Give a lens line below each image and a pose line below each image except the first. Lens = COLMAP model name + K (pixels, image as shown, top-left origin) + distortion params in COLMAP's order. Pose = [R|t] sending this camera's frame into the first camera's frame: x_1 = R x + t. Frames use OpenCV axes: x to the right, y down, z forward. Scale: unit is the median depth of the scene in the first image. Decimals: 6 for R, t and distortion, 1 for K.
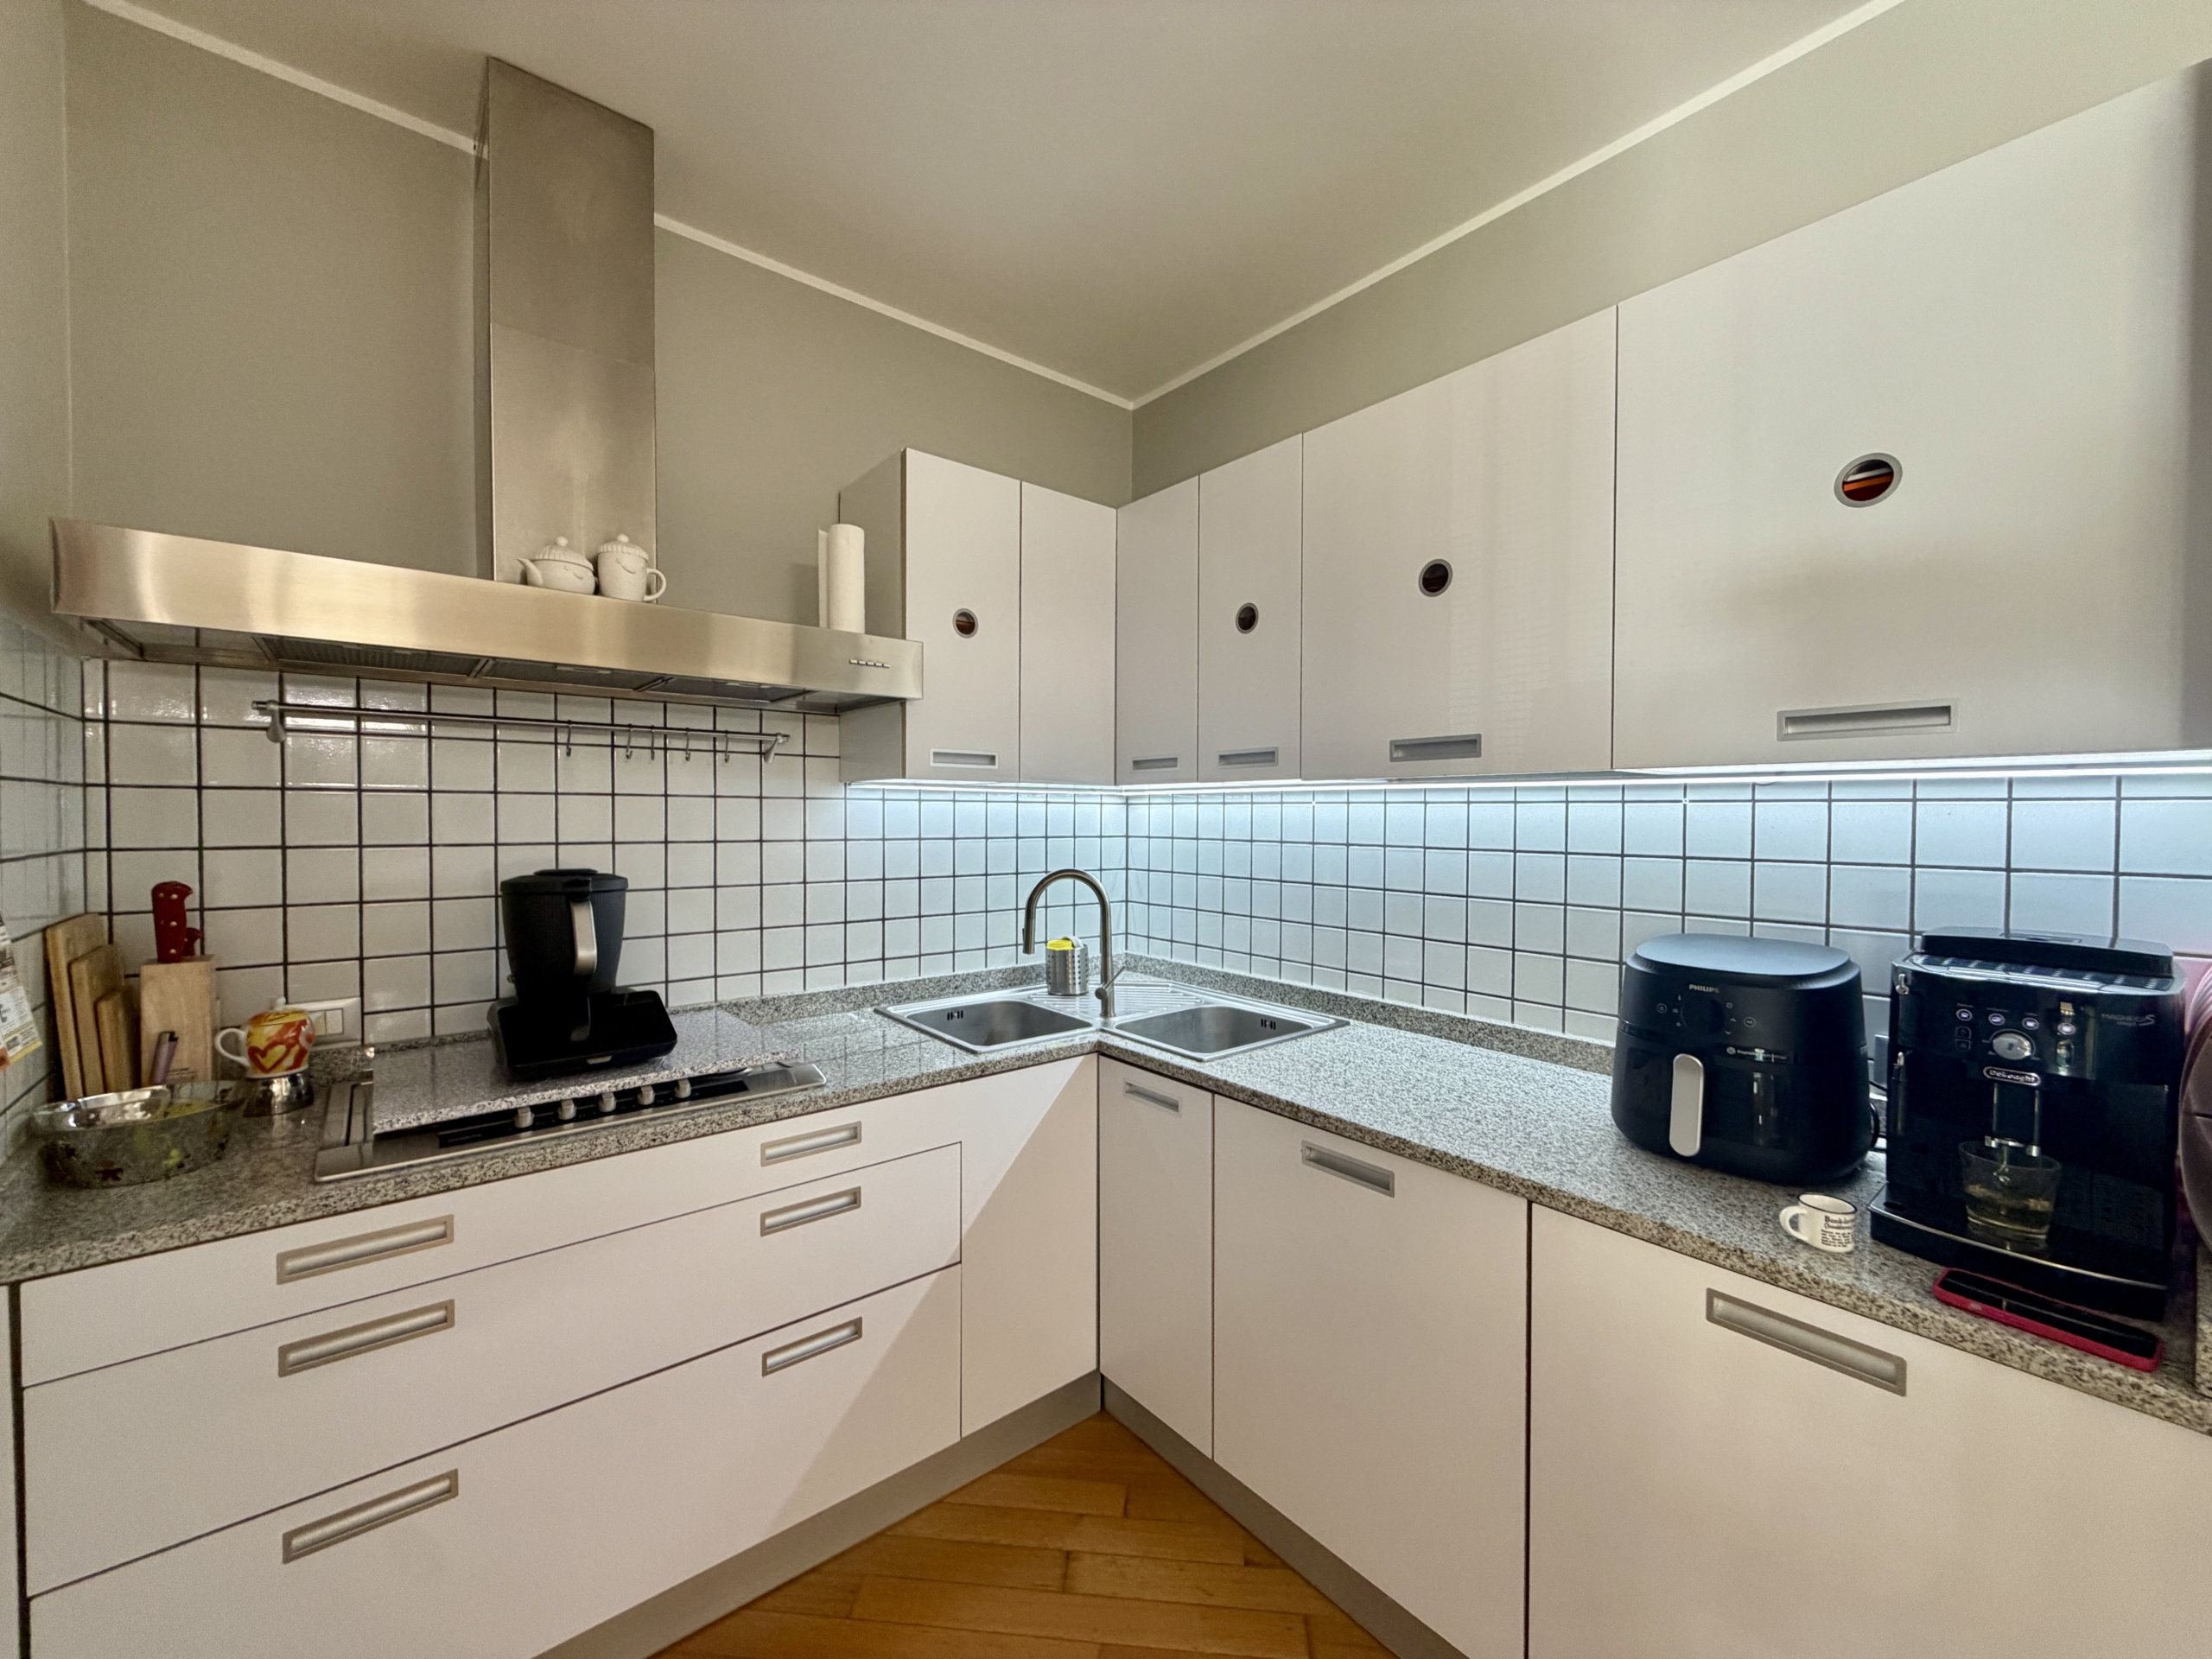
lens RADIAL K [[878.6, 0, 1098.8], [0, 878.6, 831.4], [0, 0, 1]] dist [-0.000277, 0.000235]
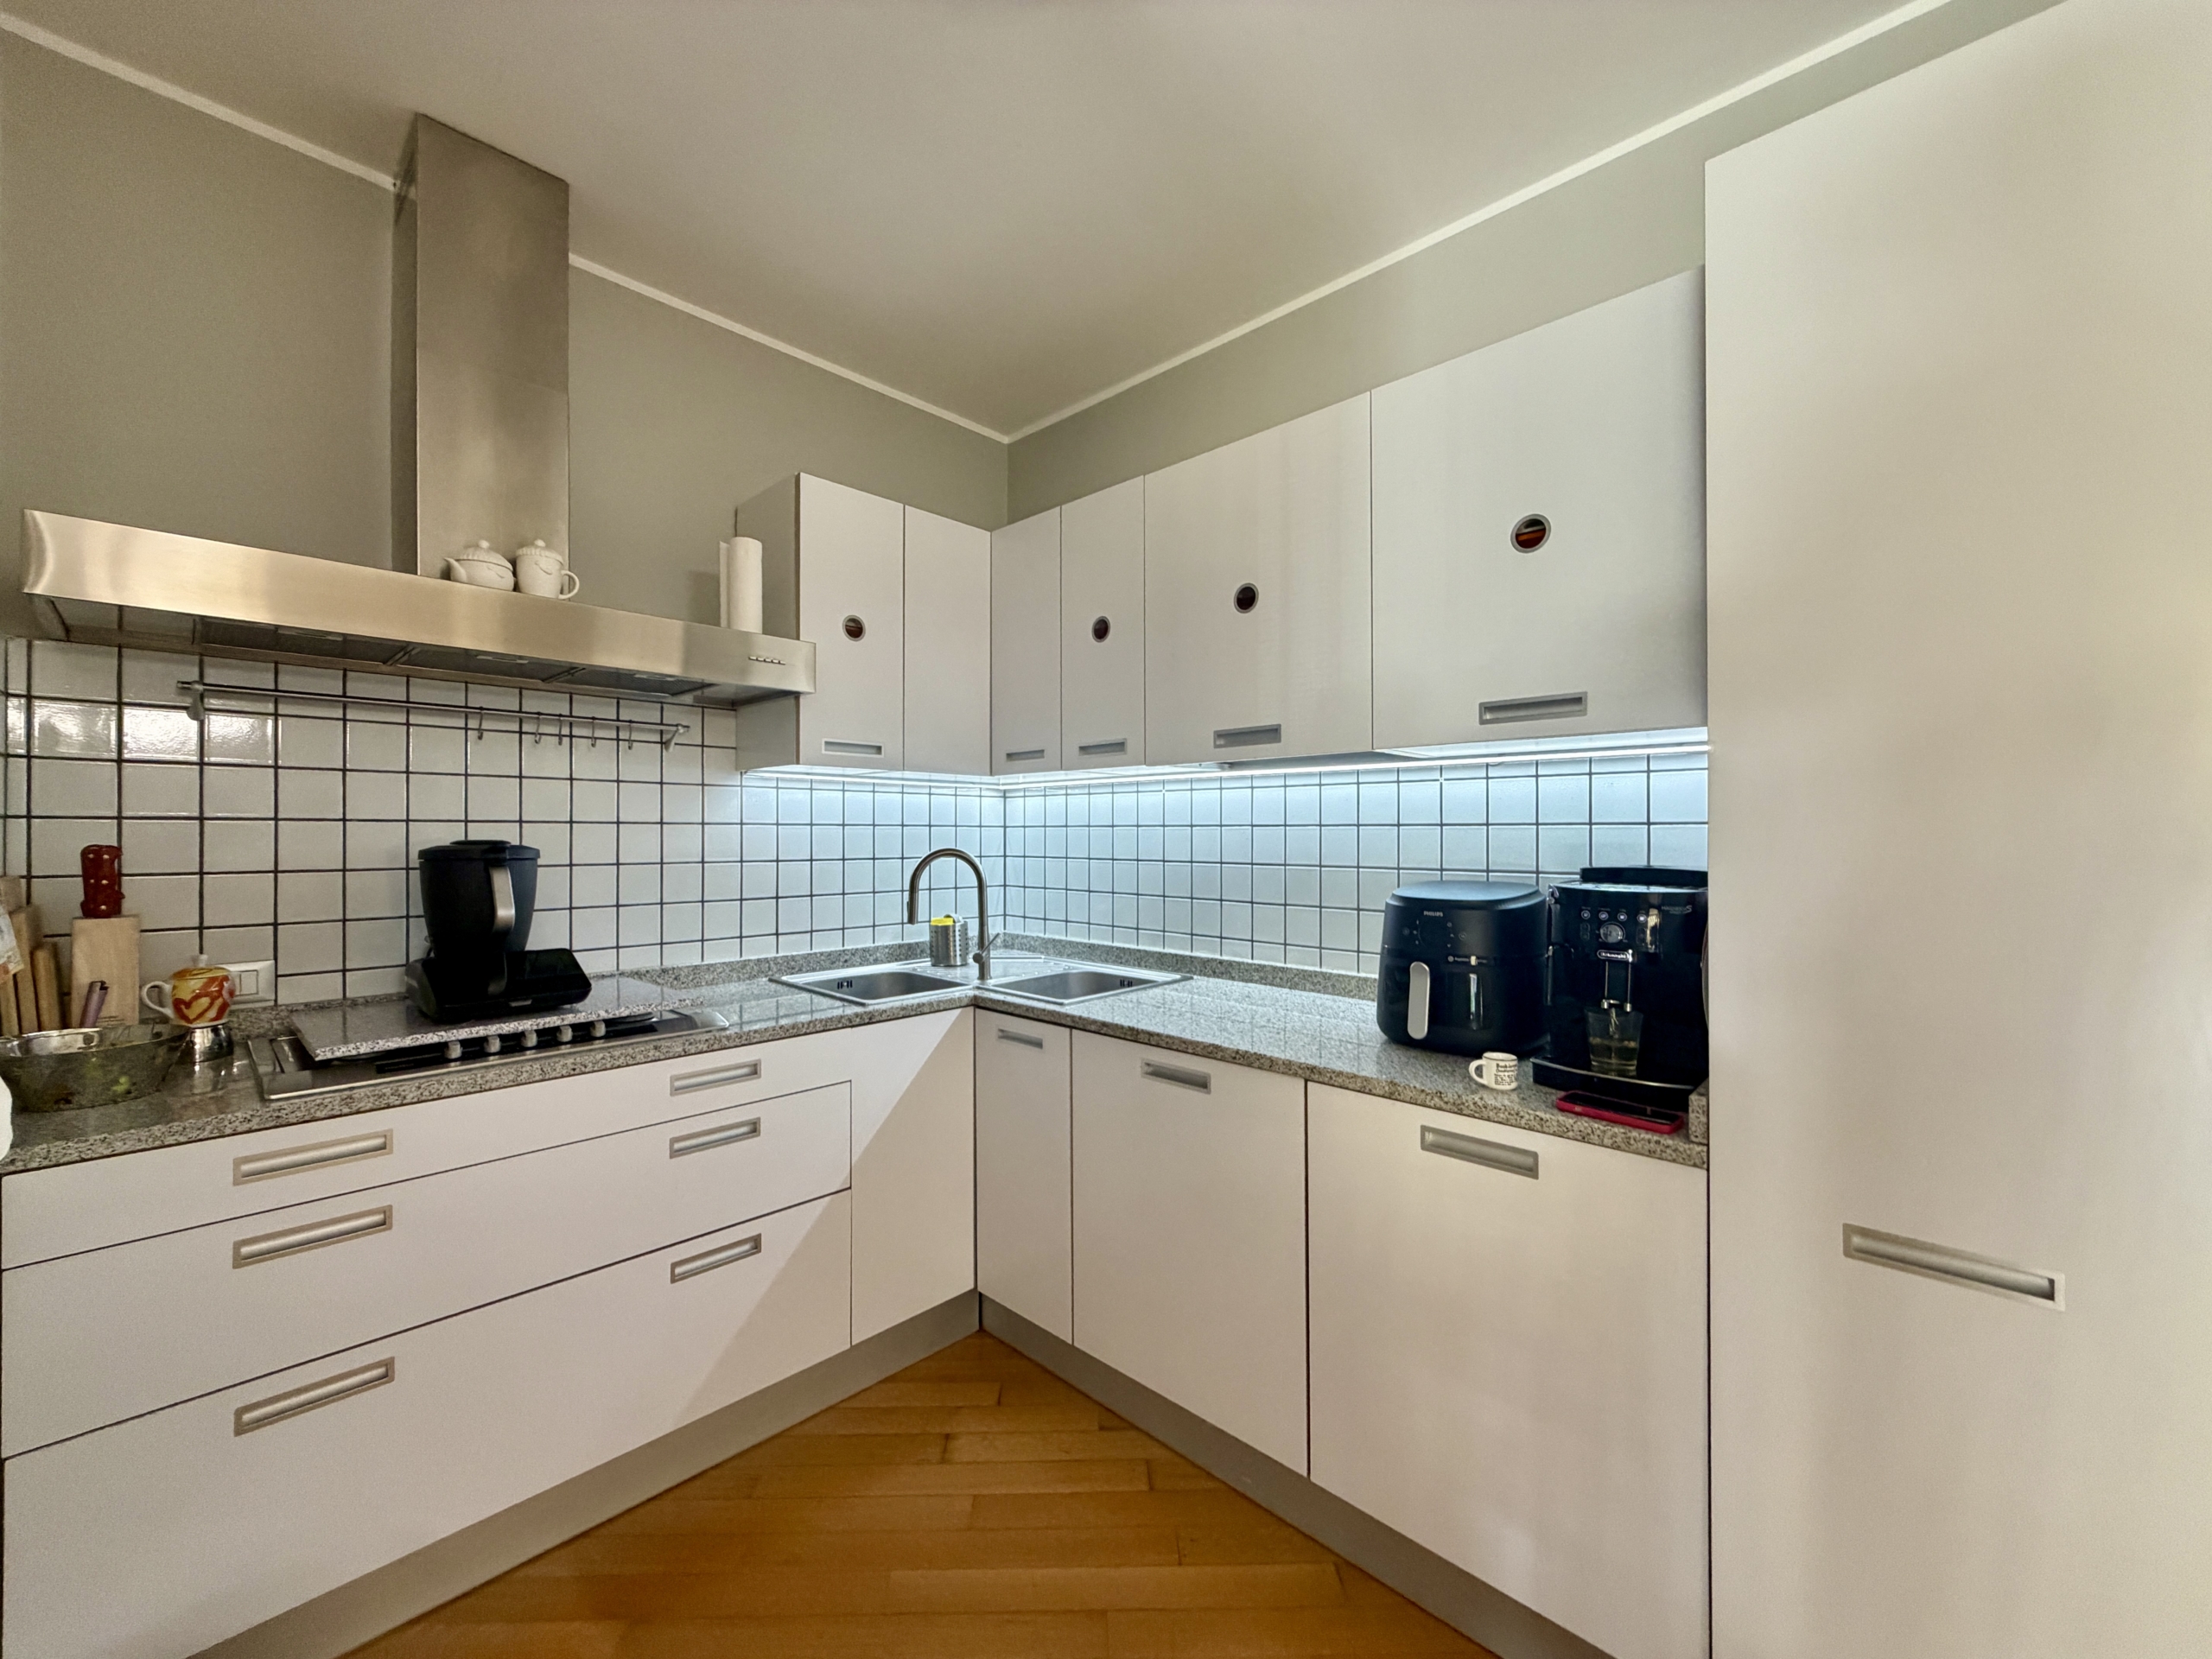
lens RADIAL K [[878.6, 0, 1098.2], [0, 878.6, 830.9], [0, 0, 1]] dist [-0.000277, 0.000235]
pose [[0.992733, -0.004616, 0.120252, 0.028190], [0.007262, 0.999741, -0.021579, 0.063179], [-0.120121, 0.022296, 0.992509, -0.190550]]
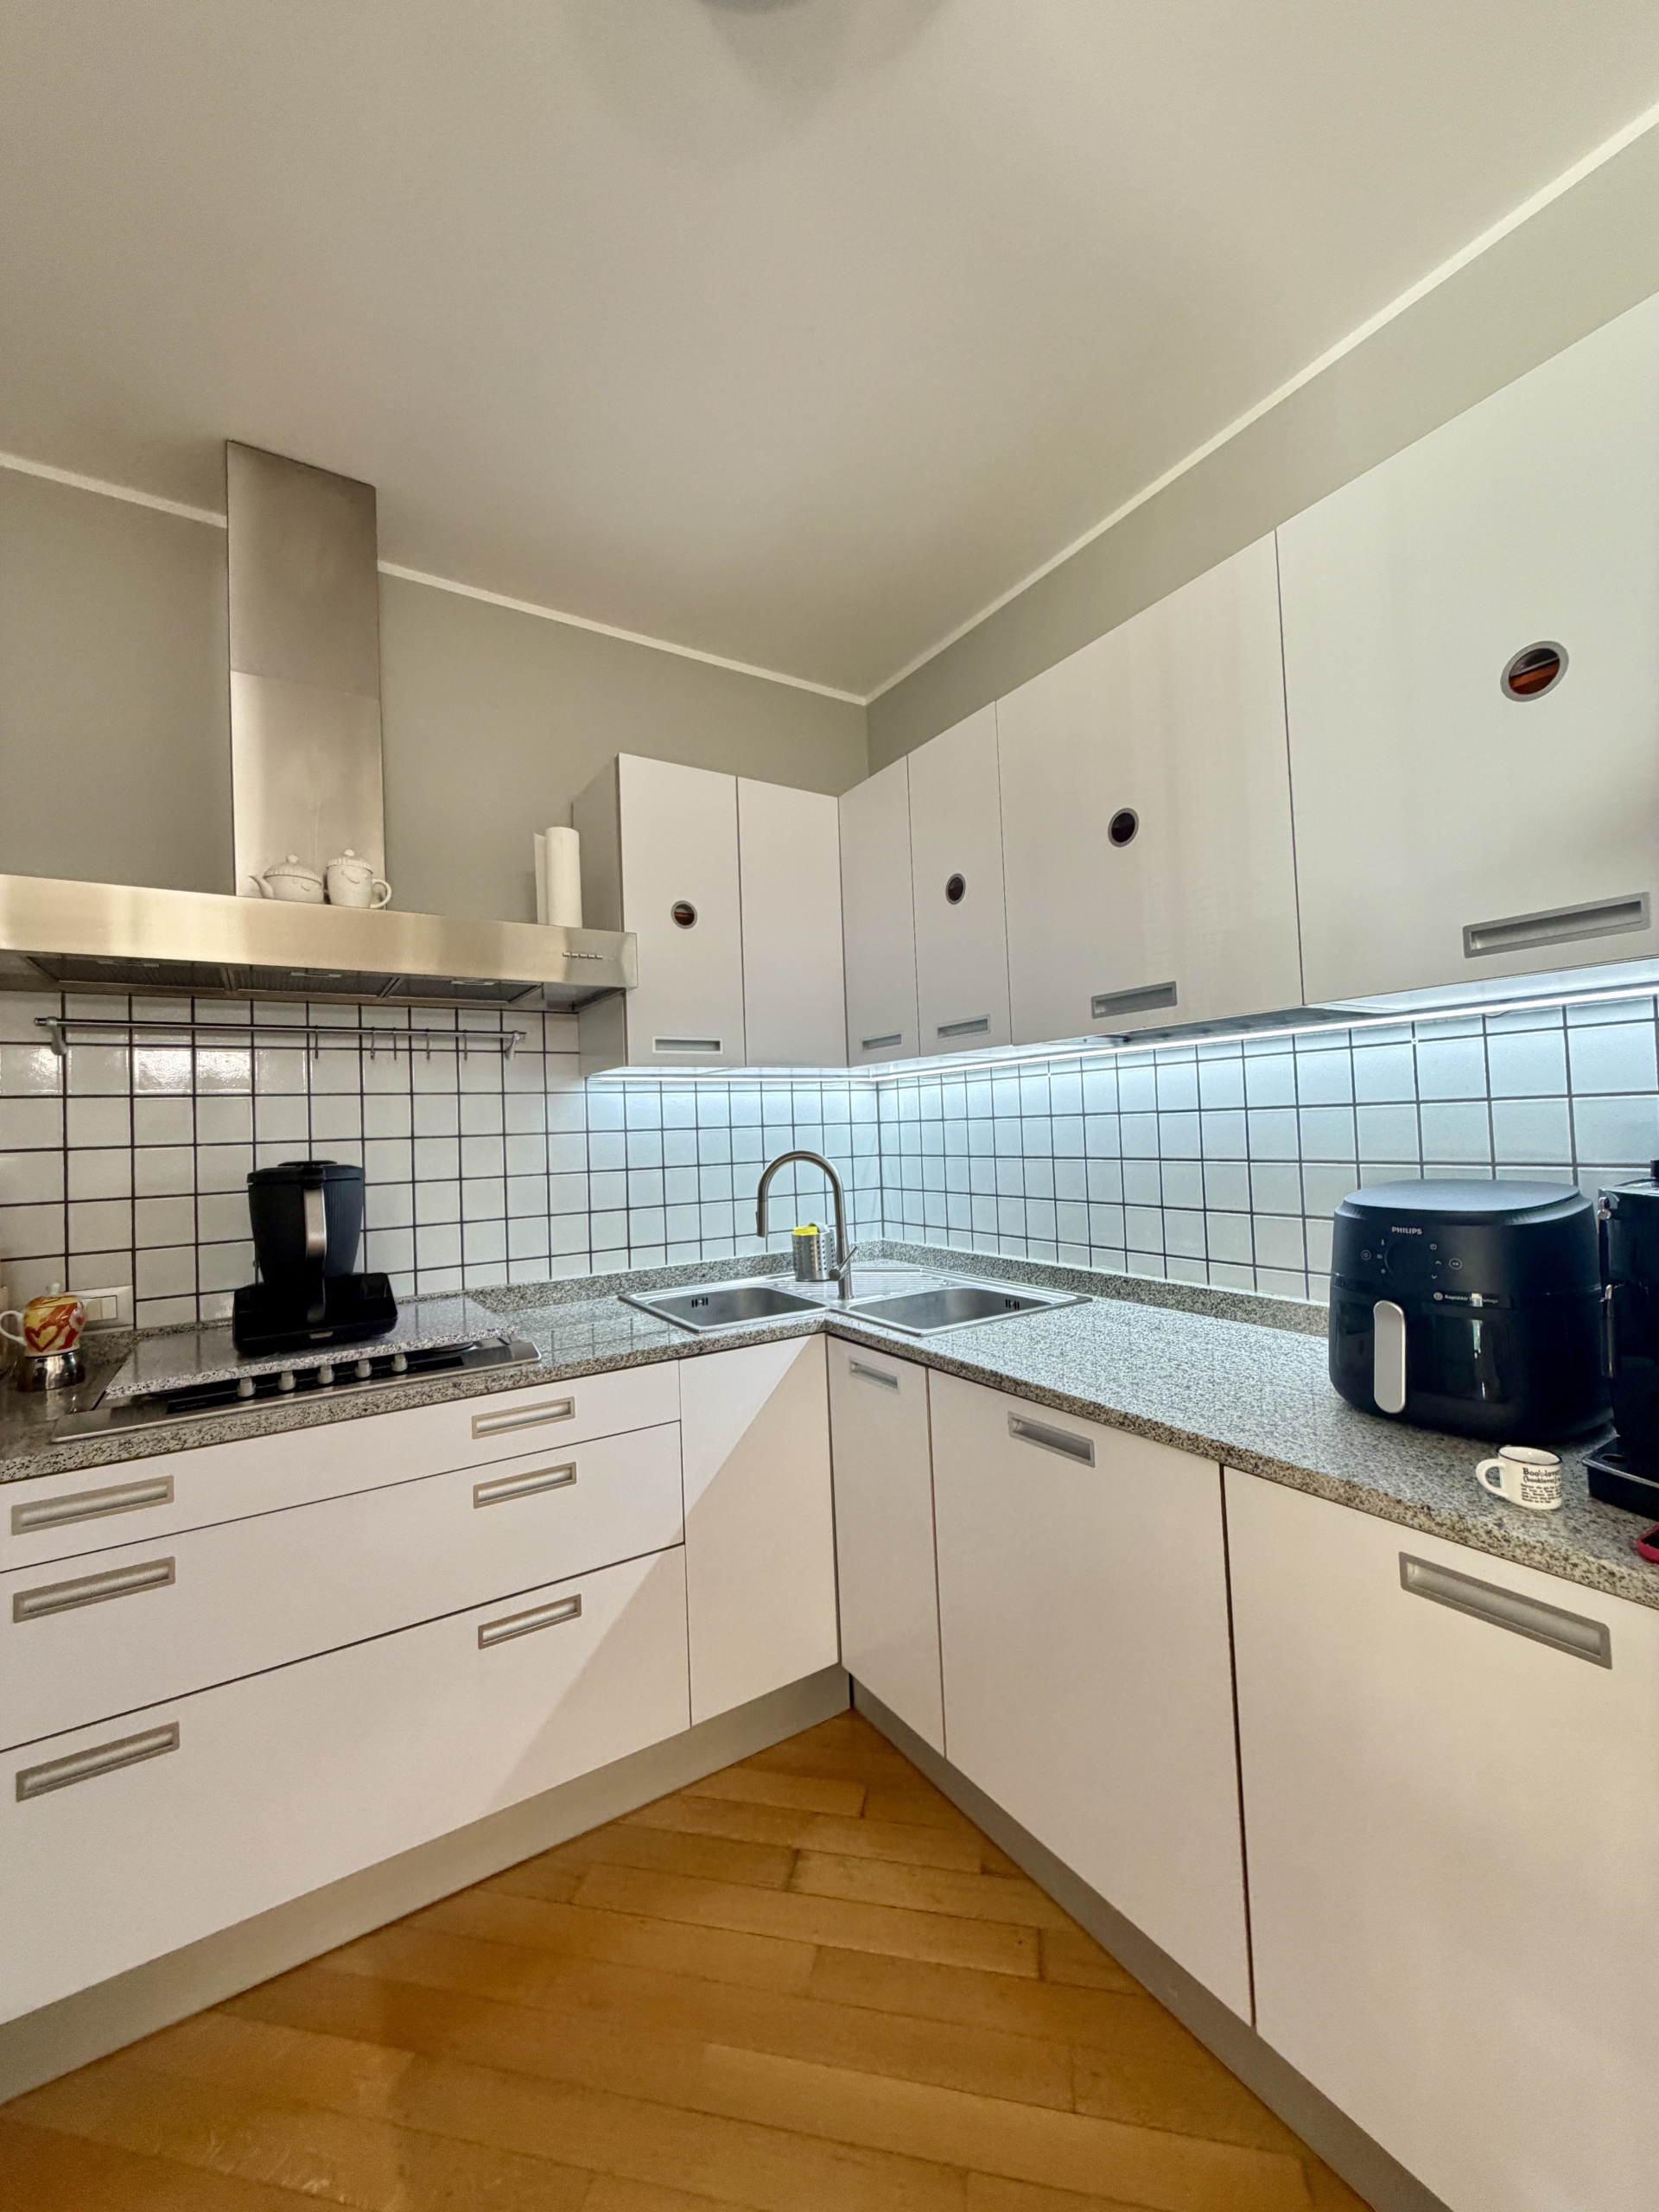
lens RADIAL K [[878.6, 0, 825.0], [0, 878.6, 1099.7], [0, 0, 1]] dist [-0.000277, 0.000235]
pose [[0.992415, -0.045835, -0.114071, 0.152888], [0.040067, 0.997824, -0.052362, 0.051753], [0.116223, 0.047395, 0.992092, 0.006240]]
